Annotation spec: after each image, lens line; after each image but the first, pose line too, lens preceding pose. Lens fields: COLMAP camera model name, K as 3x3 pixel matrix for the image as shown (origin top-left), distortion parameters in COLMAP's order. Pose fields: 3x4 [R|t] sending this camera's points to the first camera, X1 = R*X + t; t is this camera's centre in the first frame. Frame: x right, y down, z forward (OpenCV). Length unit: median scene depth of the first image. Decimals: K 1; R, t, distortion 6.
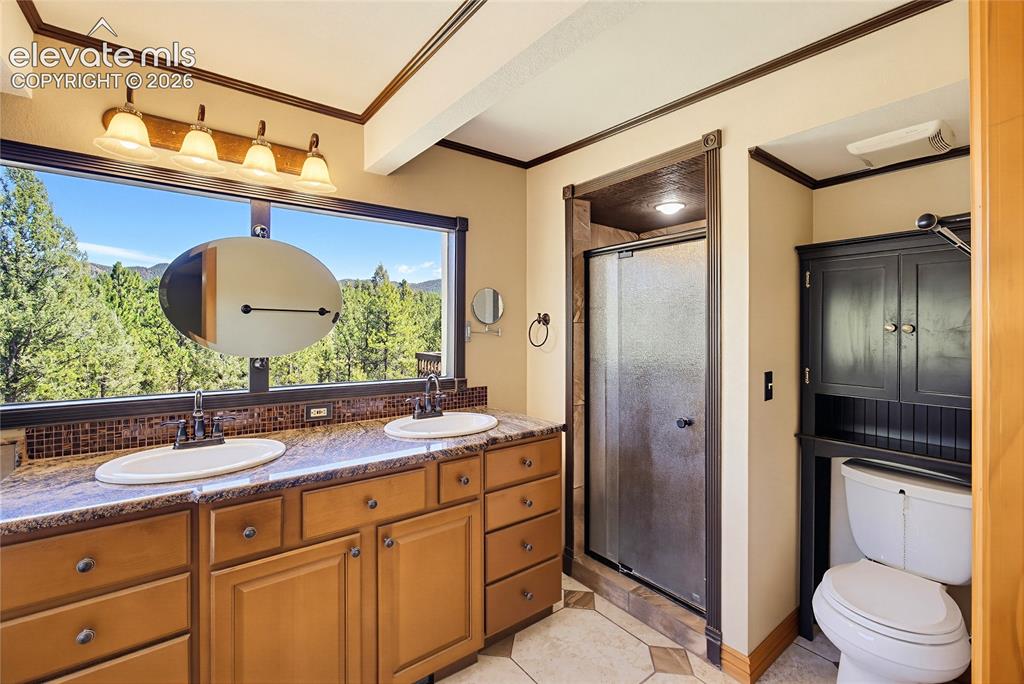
lens RADIAL K [[435.7, 0, 512.7], [0, 435.7, 331.4], [0, 0, 1]] dist [-0.019104, 0.003921]
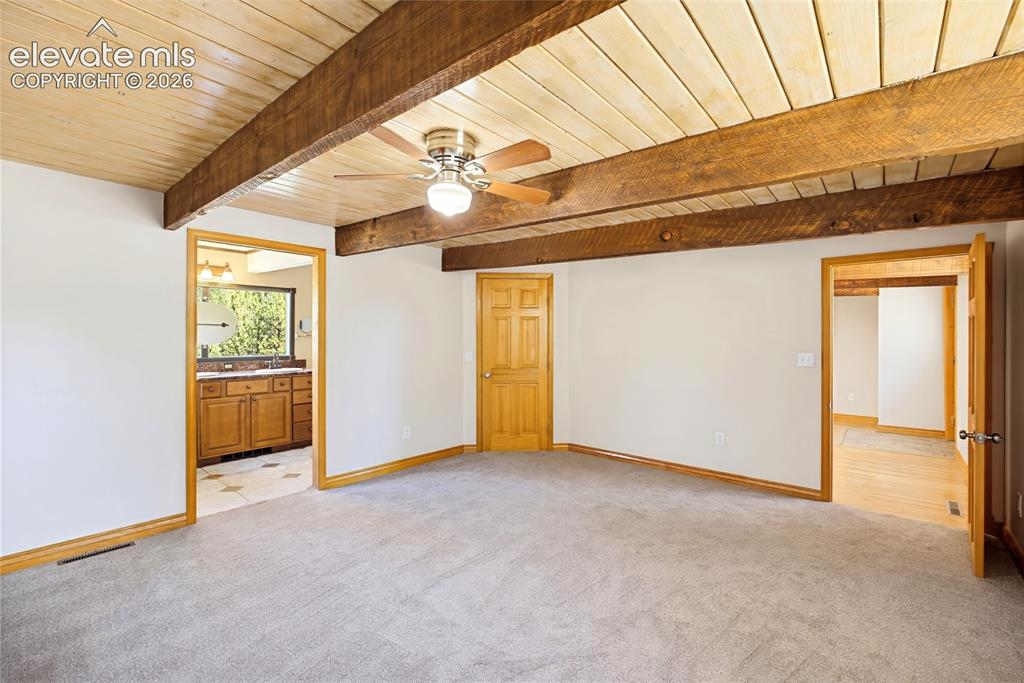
lens RADIAL K [[435.7, 0, 508.2], [0, 435.7, 339.9], [0, 0, 1]] dist [-0.019104, 0.003921]
pose [[0.980565, 0.001052, 0.196190, 0.566361], [-0.001850, 0.999991, 0.003885, 0.010991], [-0.196184, -0.004172, 0.980558, -1.538066]]
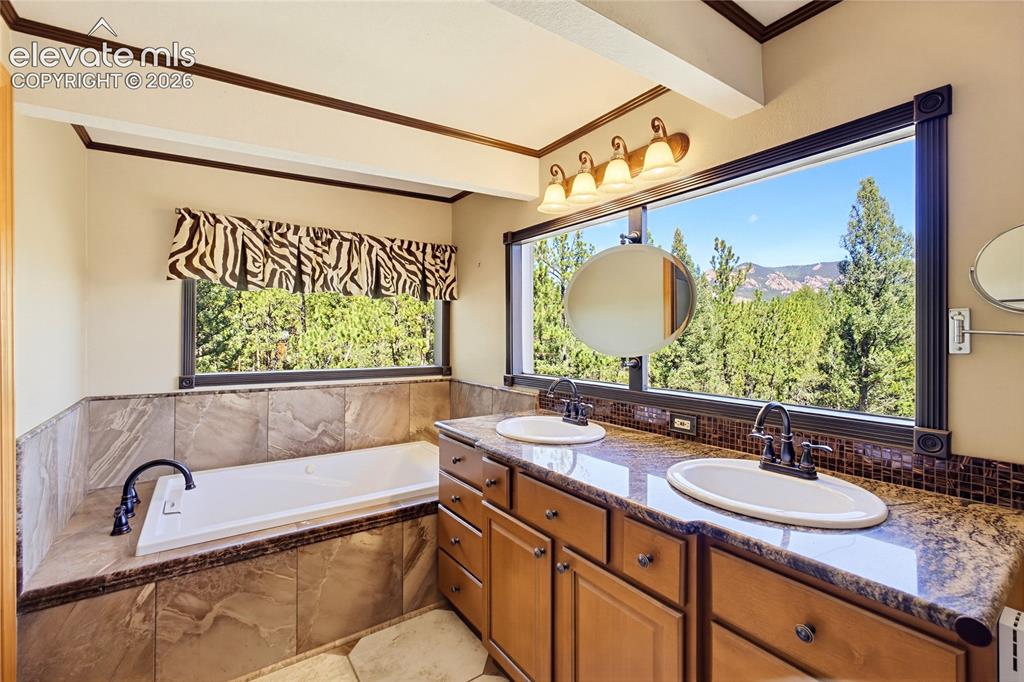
lens RADIAL K [[435.7, 0, 511.7], [0, 435.7, 337.6], [0, 0, 1]] dist [-0.019104, 0.003921]
pose [[-0.027076, 0.006557, -0.999612, 0.361656], [0.002886, 0.999975, 0.006481, 0.003186], [0.999629, -0.002709, -0.027094, 0.549684]]
